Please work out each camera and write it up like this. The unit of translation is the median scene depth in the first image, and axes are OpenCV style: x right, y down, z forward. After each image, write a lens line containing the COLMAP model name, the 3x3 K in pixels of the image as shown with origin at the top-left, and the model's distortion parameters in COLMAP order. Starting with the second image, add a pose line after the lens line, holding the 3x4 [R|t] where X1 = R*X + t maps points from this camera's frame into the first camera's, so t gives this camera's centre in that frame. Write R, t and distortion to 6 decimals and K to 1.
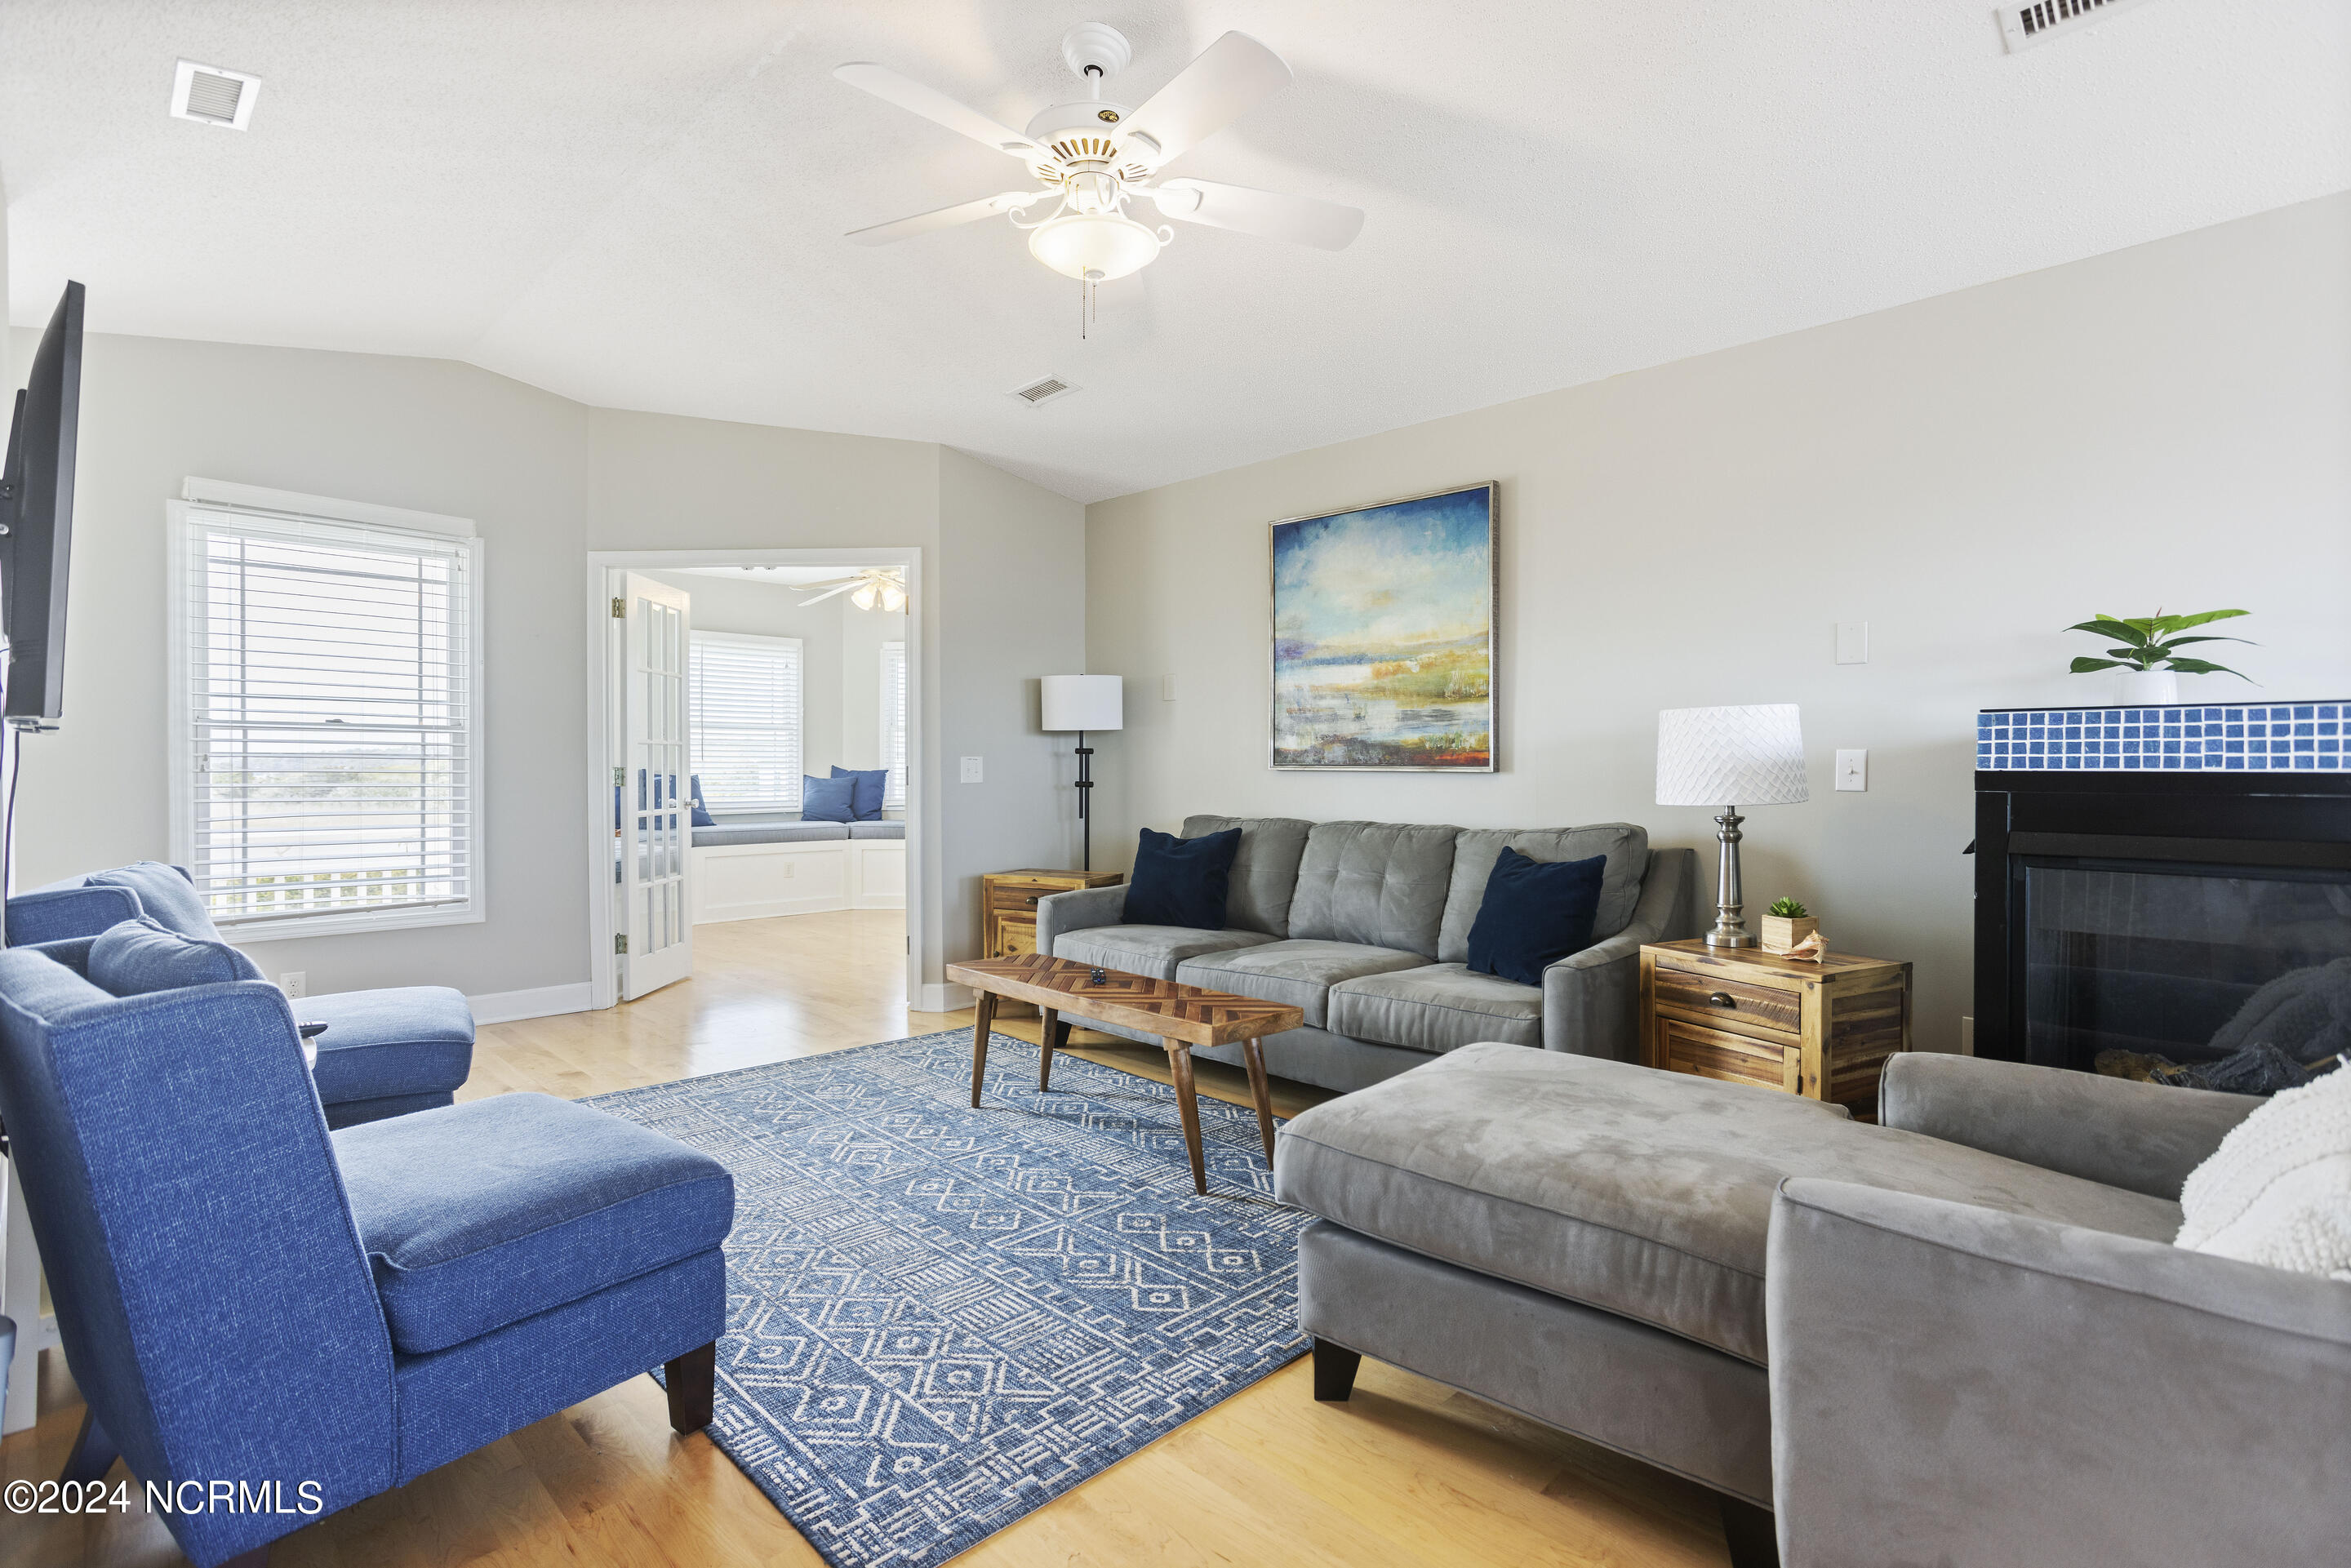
lens RADIAL K [[1144.2, 0, 1172.5], [0, 1144.2, 773.8], [0, 0, 1]] dist [-0.067429, 0.037123]
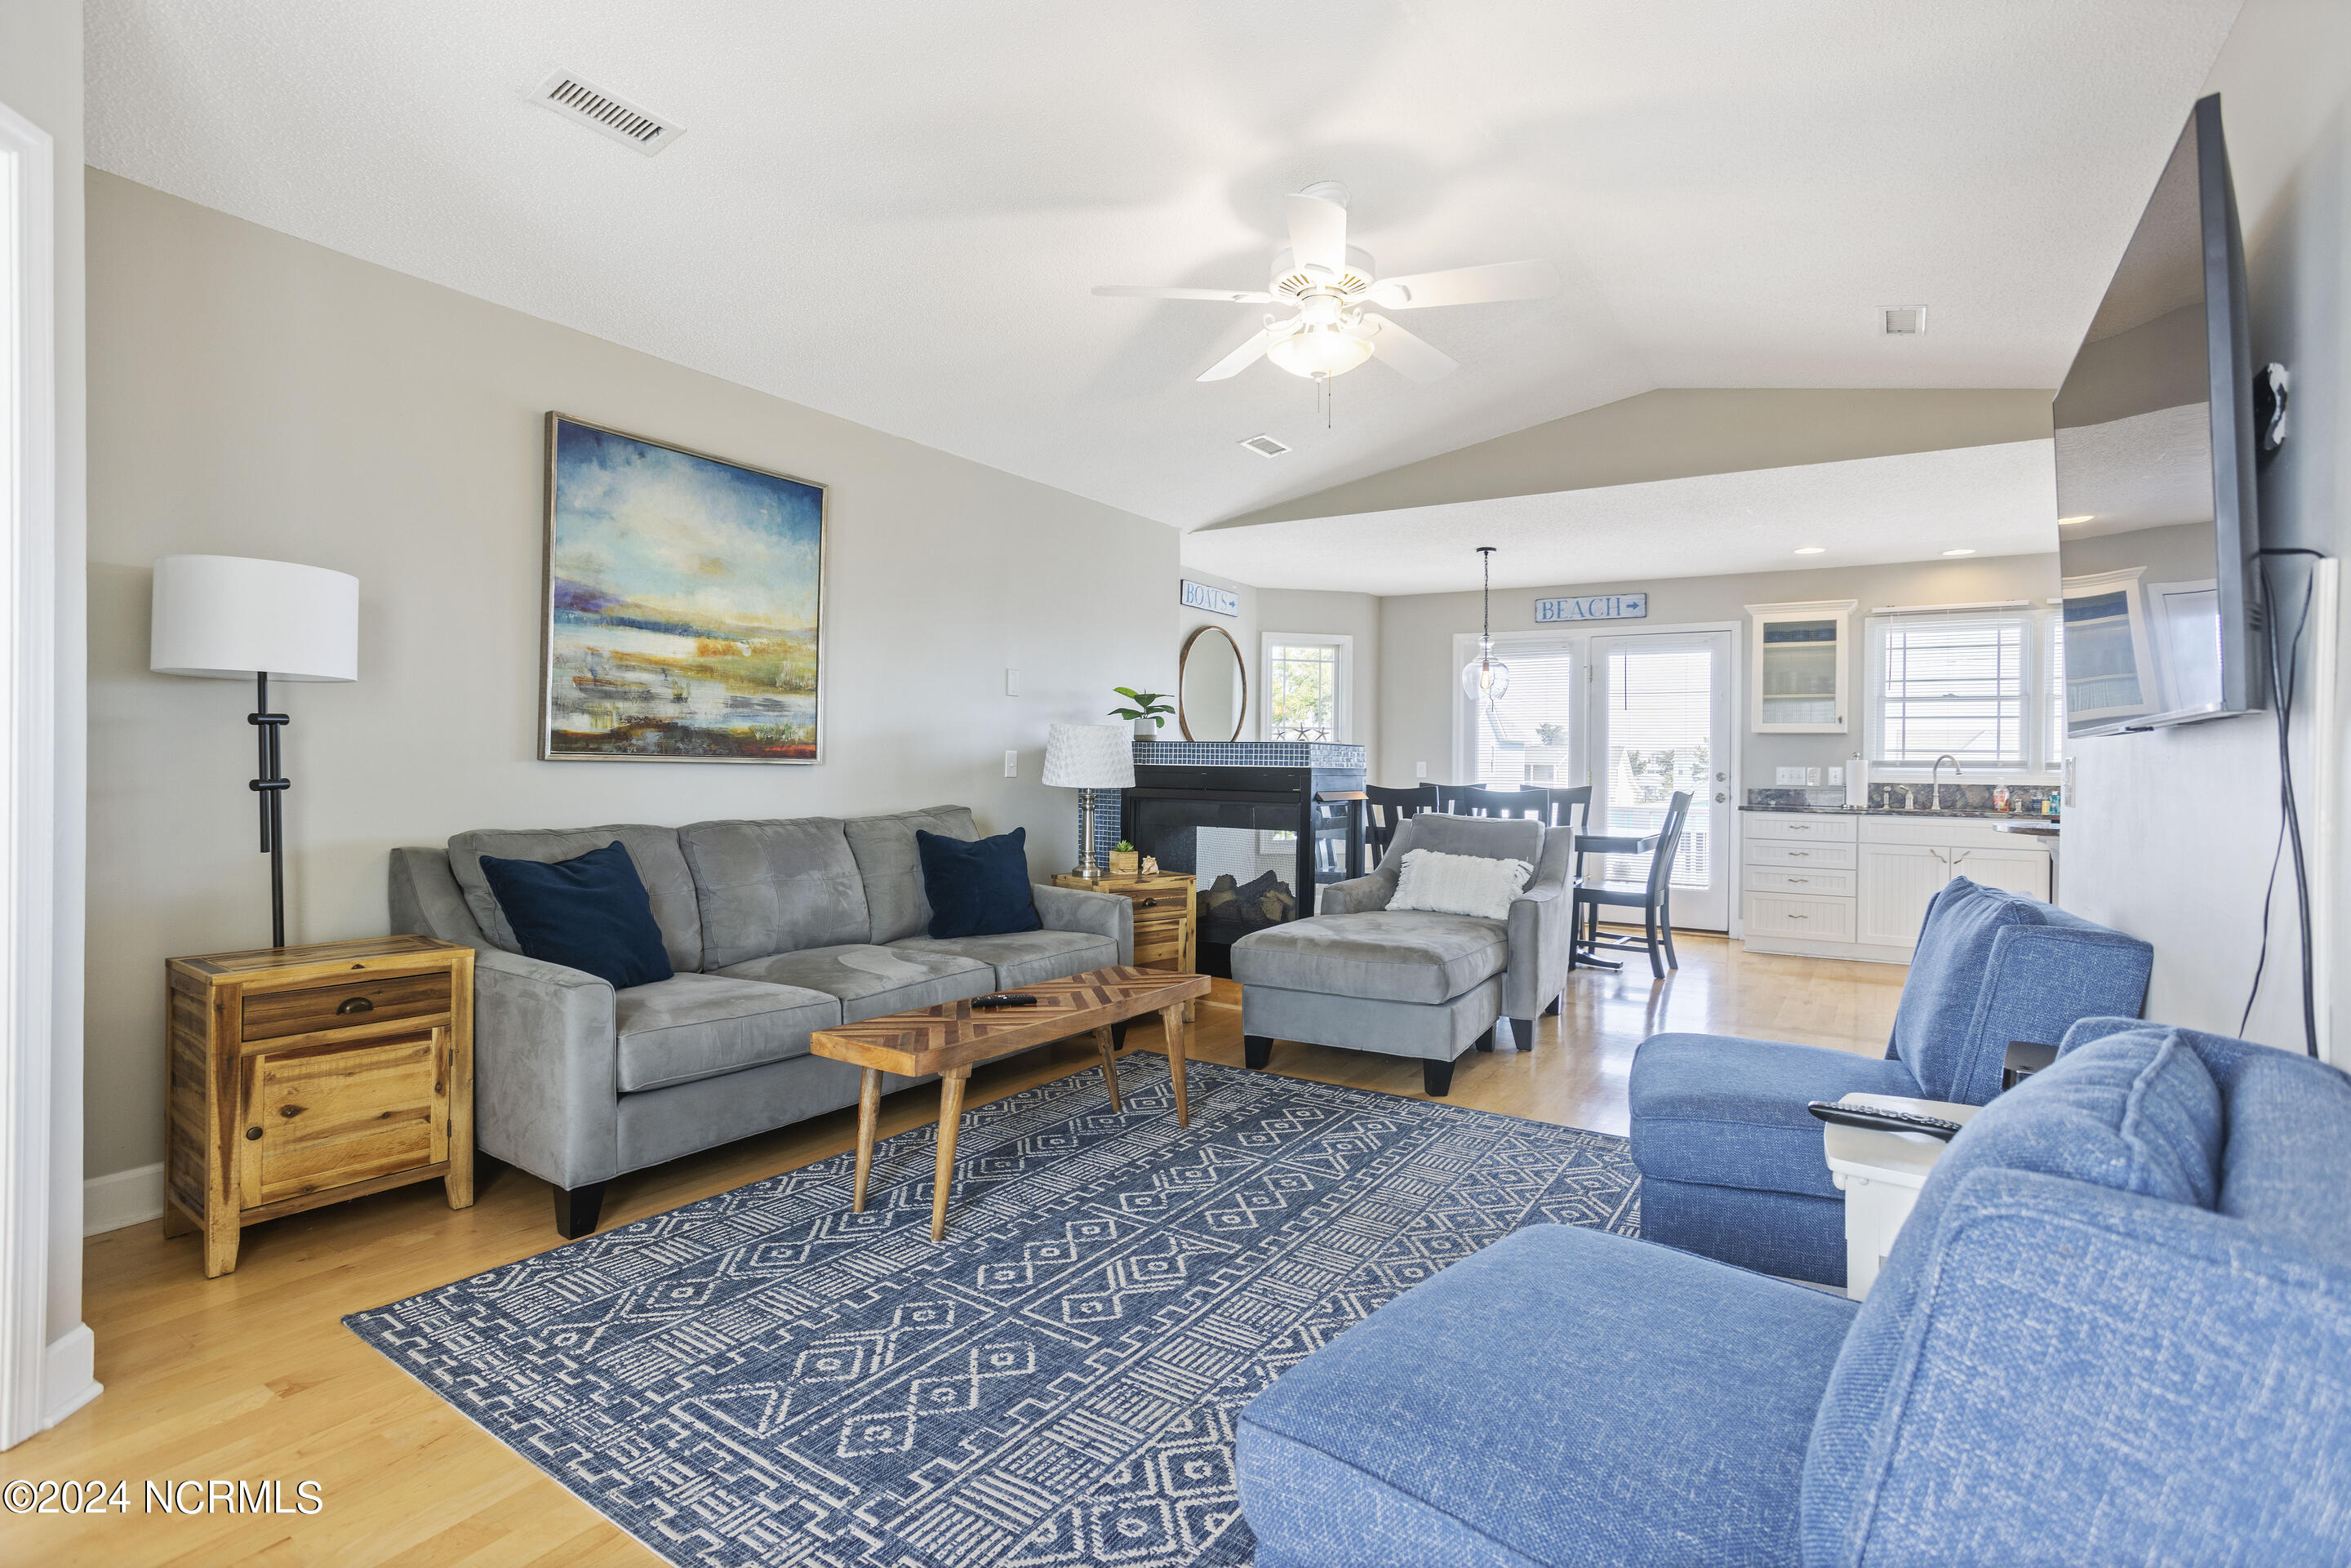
lens RADIAL K [[1144.2, 0, 1172.5], [0, 1144.2, 773.8], [0, 0, 1]] dist [-0.067429, 0.037123]
pose [[-0.221074, -0.011518, 0.975189, -0.777125], [-0.008234, 0.999917, 0.009943, -0.005715], [-0.975222, -0.005832, -0.221150, 0.883730]]
